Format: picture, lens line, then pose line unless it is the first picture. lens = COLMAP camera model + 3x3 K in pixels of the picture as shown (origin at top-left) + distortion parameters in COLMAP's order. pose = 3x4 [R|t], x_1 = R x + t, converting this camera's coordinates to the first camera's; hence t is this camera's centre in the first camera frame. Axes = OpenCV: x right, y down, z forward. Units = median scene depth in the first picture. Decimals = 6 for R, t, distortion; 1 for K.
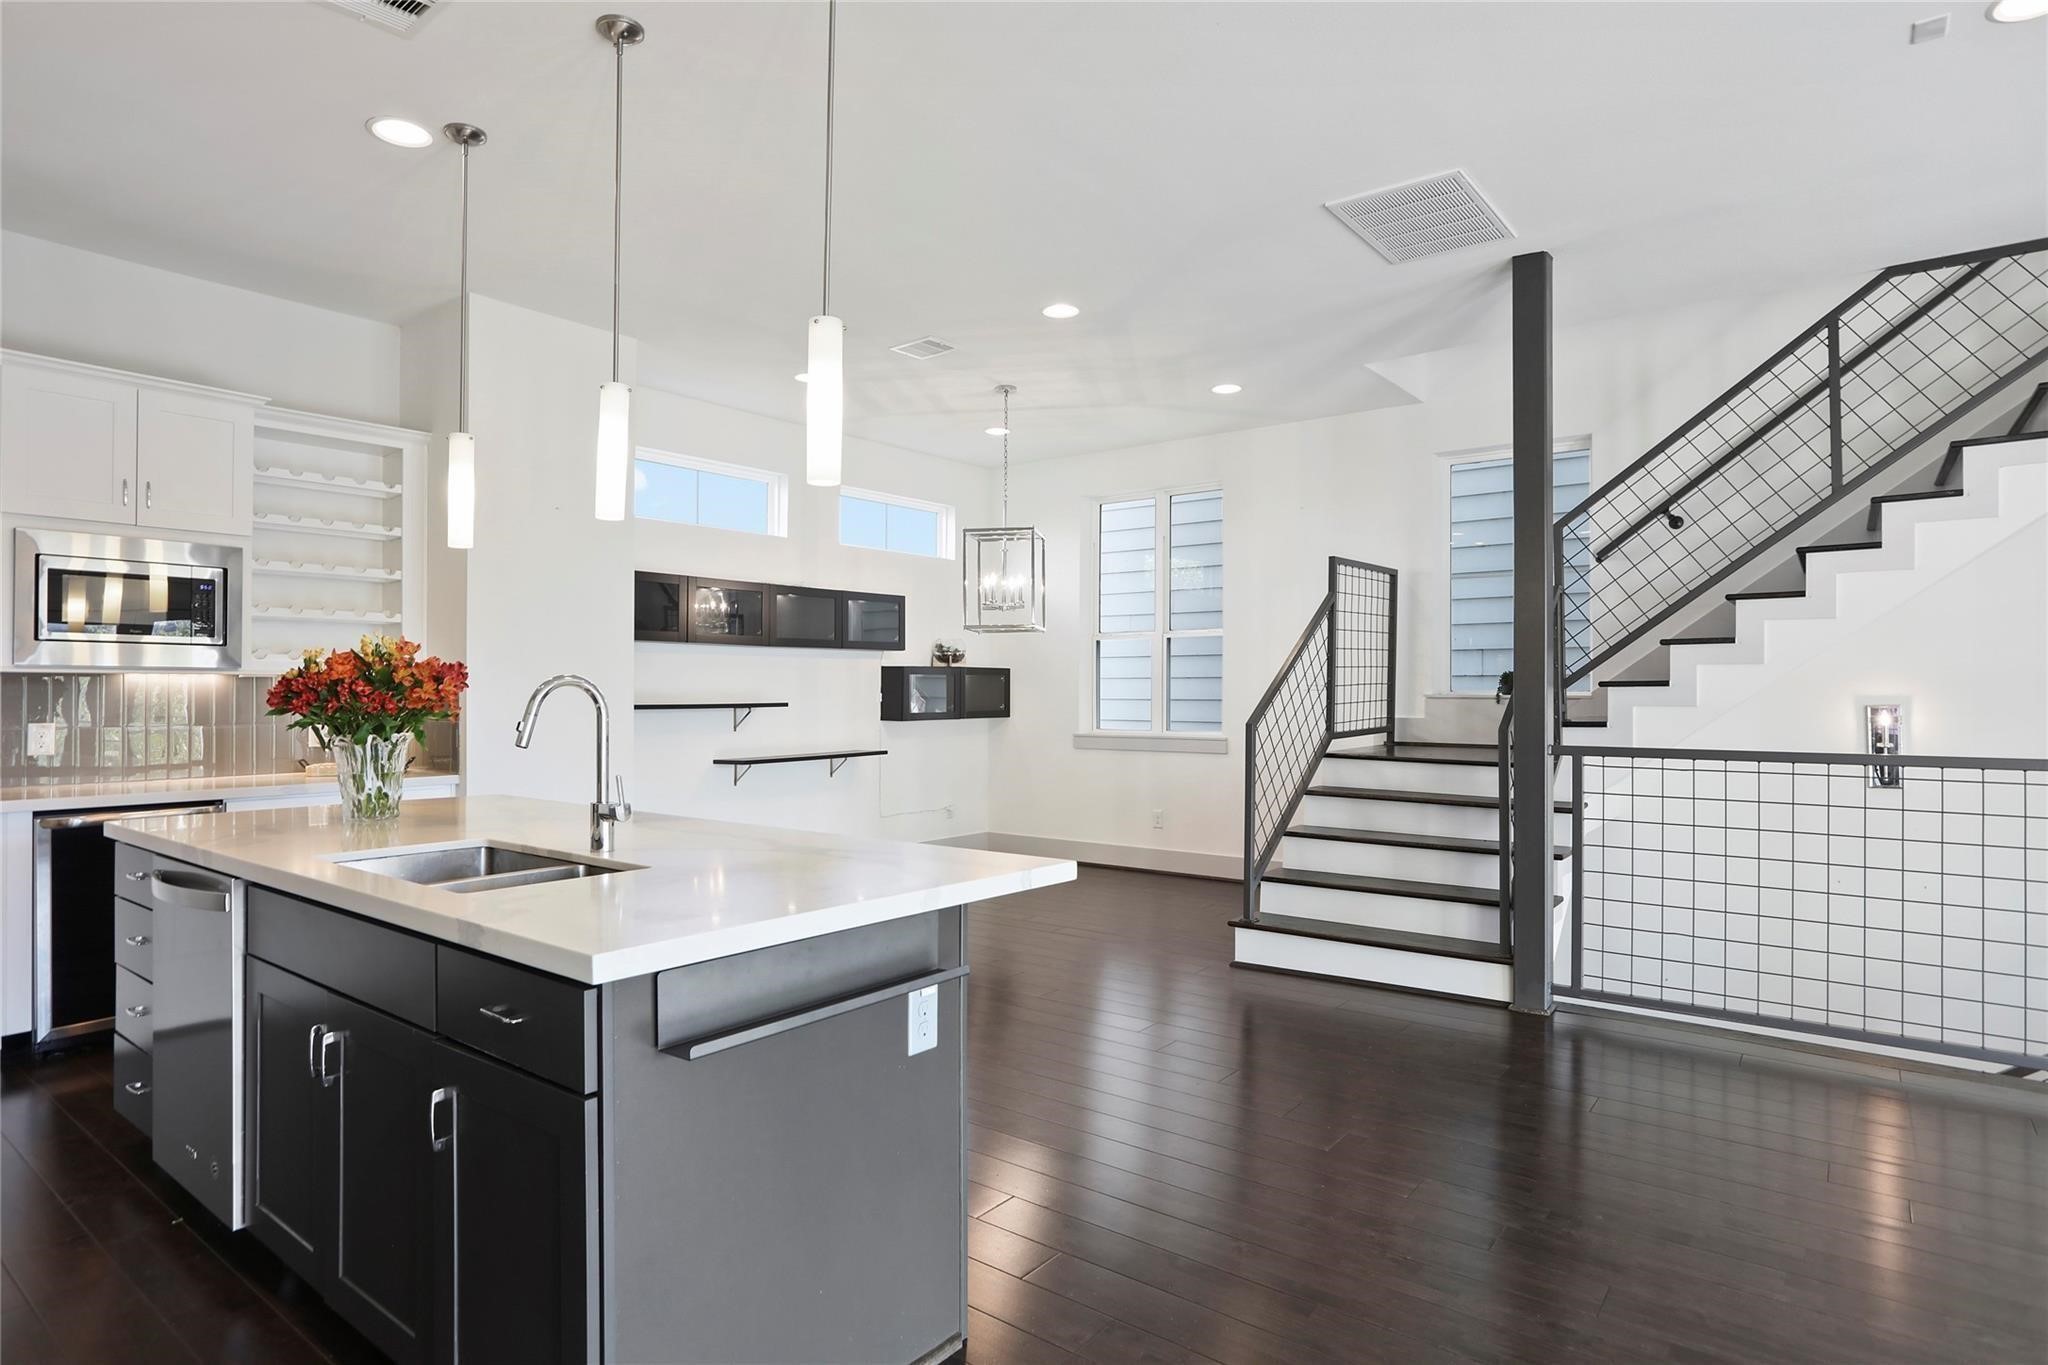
lens RADIAL K [[1103.6, 0, 1031.3], [0, 1103.6, 676.1], [0, 0, 1]] dist [-0.036678, 0.012488]
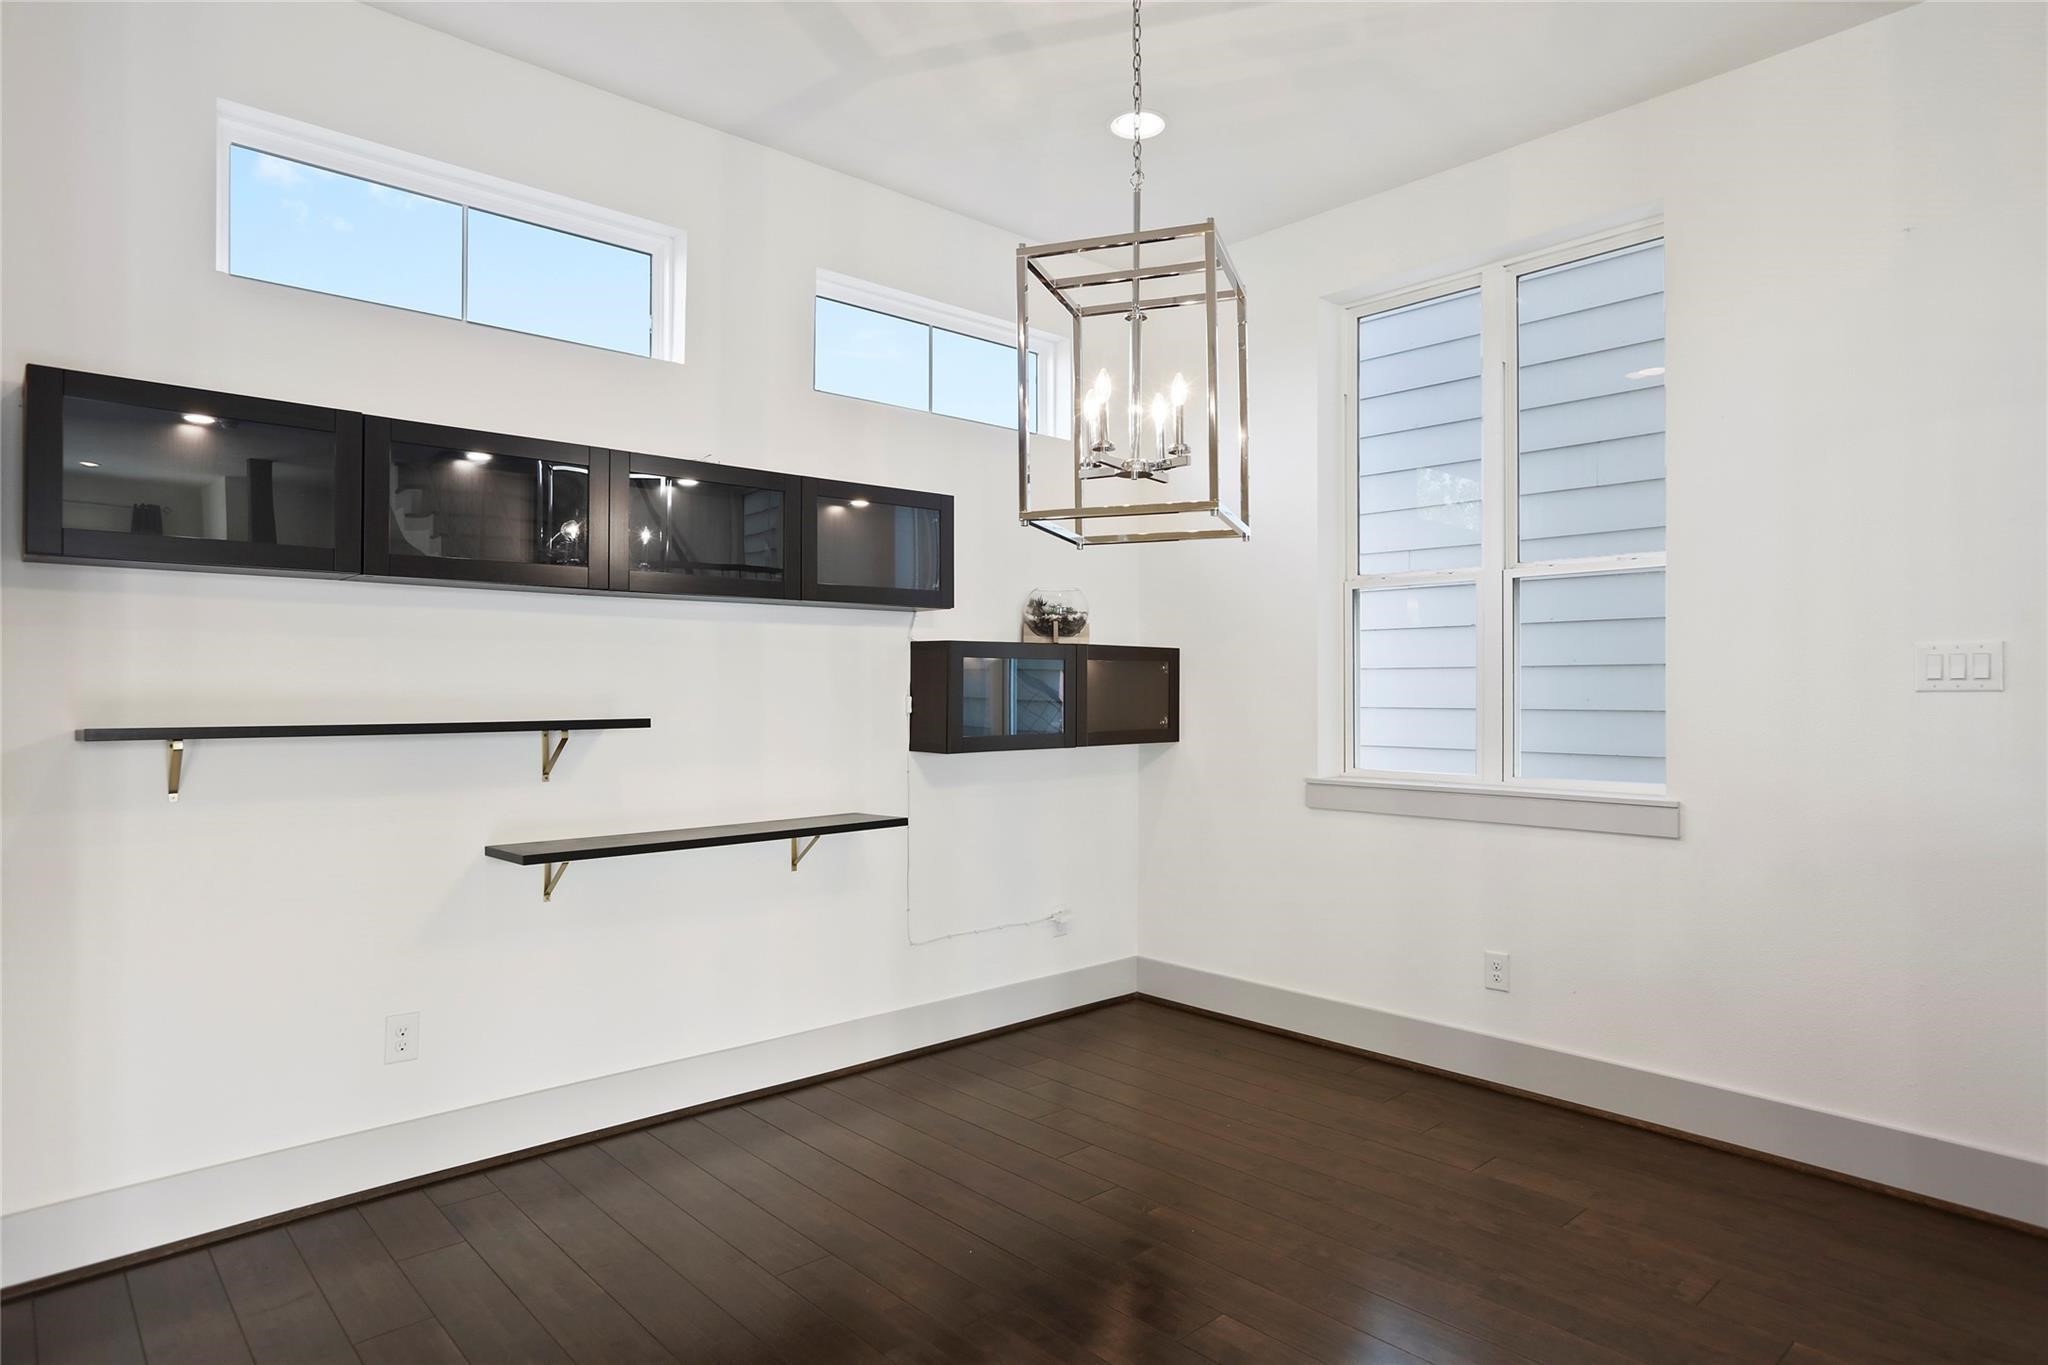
lens RADIAL K [[1159.5, 0, 1018.8], [0, 1159.5, 680.3], [0, 0, 1]] dist [-0.036311, 0.011315]
pose [[0.983058, 0.001535, -0.183287, 0.009789], [-0.000344, 0.999979, 0.006527, 0.007174], [0.183293, -0.006354, 0.983038, 0.715919]]
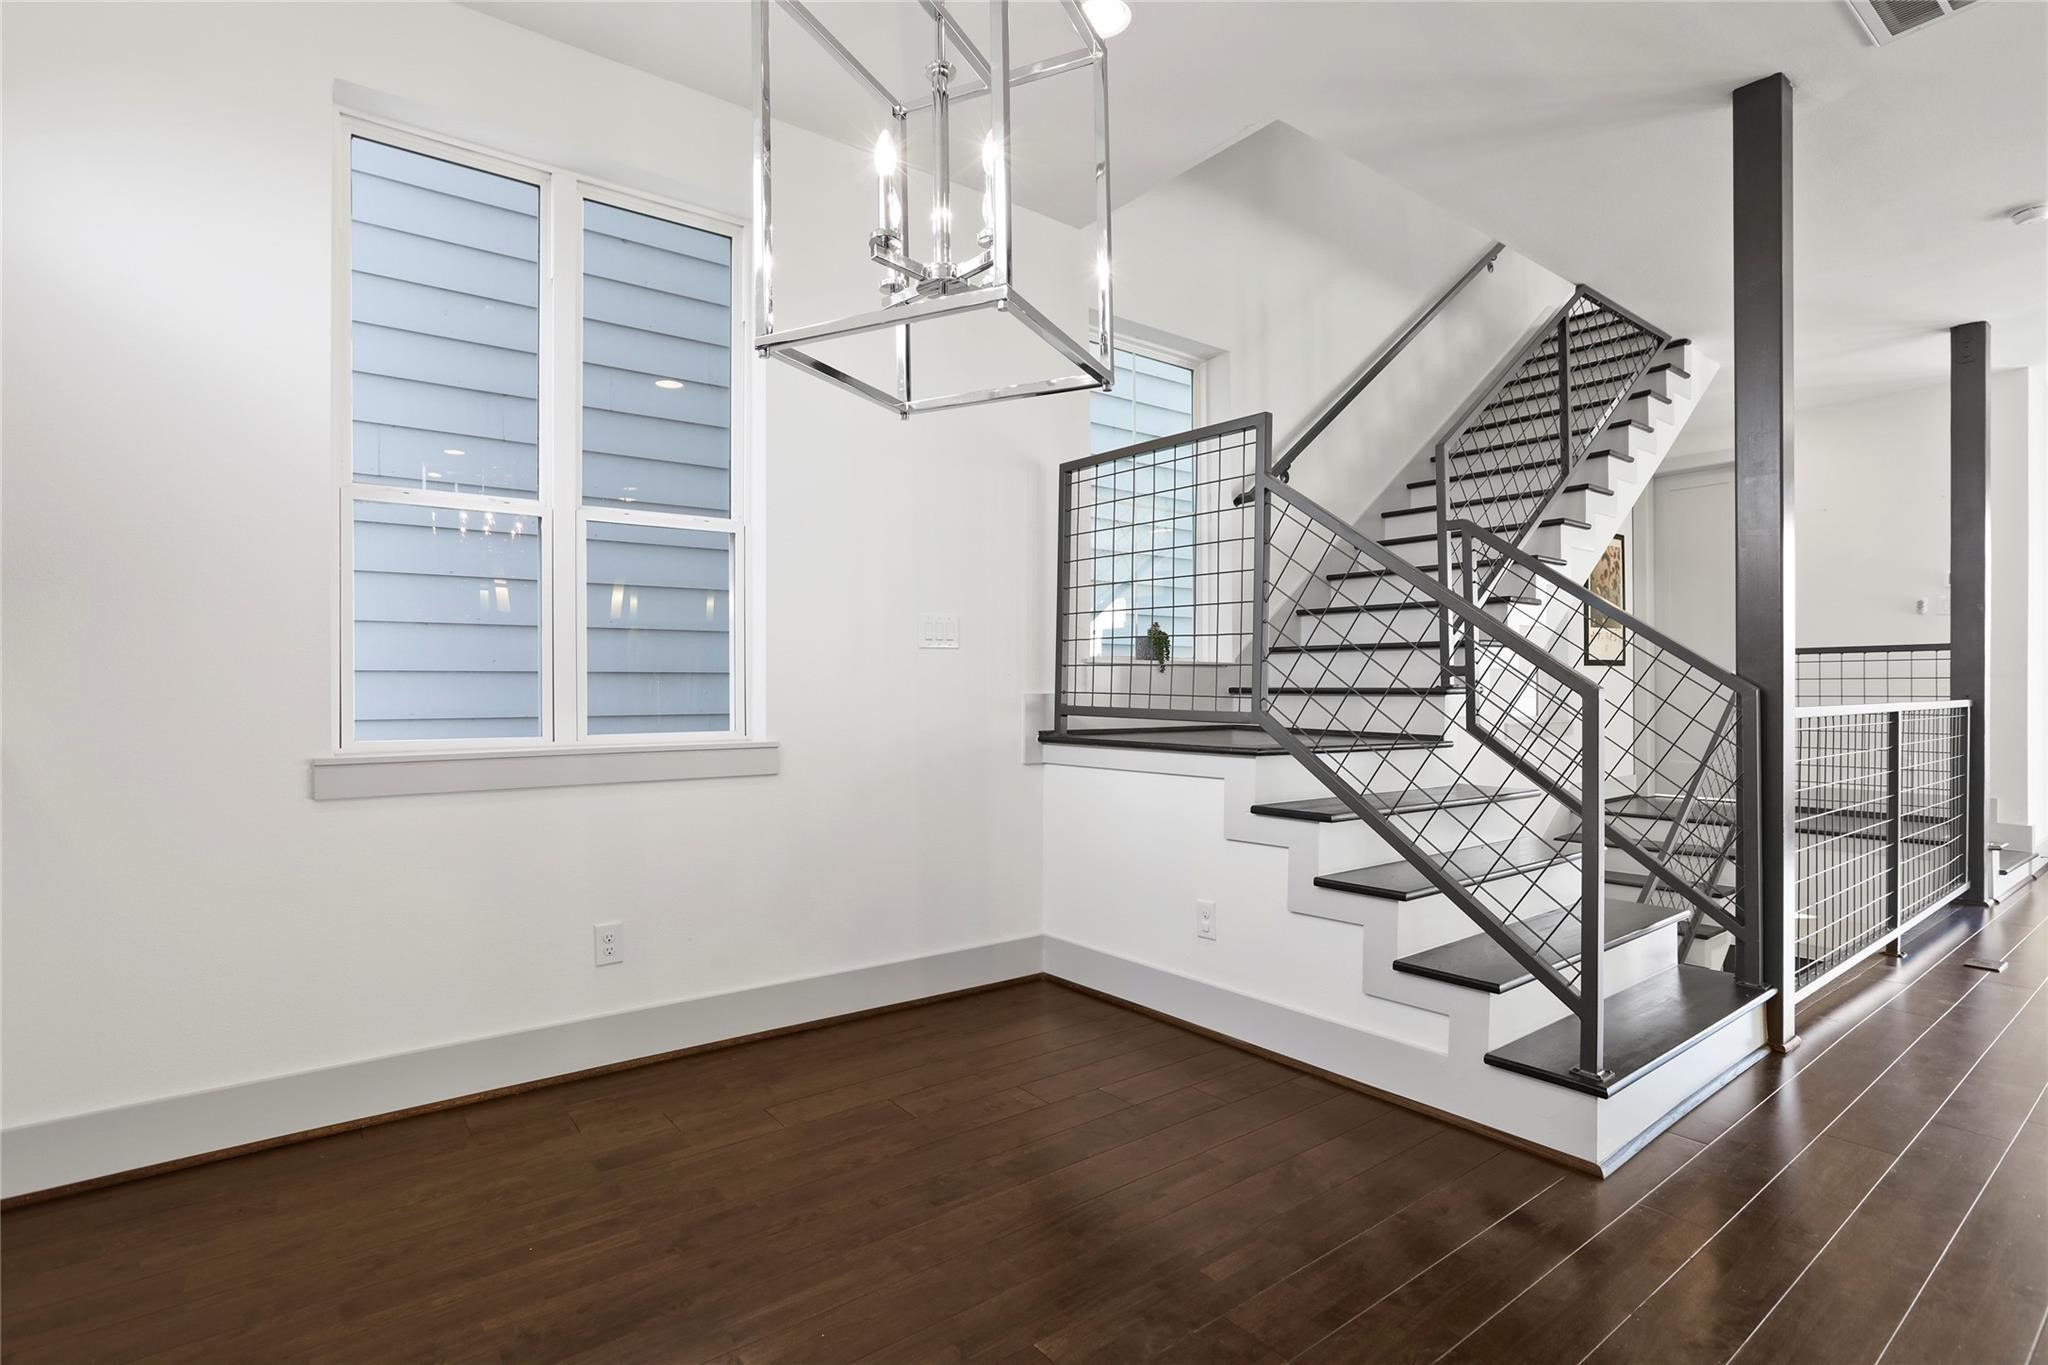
lens RADIAL K [[988.2, 0, 1016.9], [0, 988.2, 686.9], [0, 0, 1]] dist [-0.012781, 0.000091]
pose [[0.267999, 0.002518, 0.963416, -0.295687], [-0.008915, 0.999960, -0.000134, 0.041277], [-0.963378, -0.008553, 0.268011, 1.077878]]
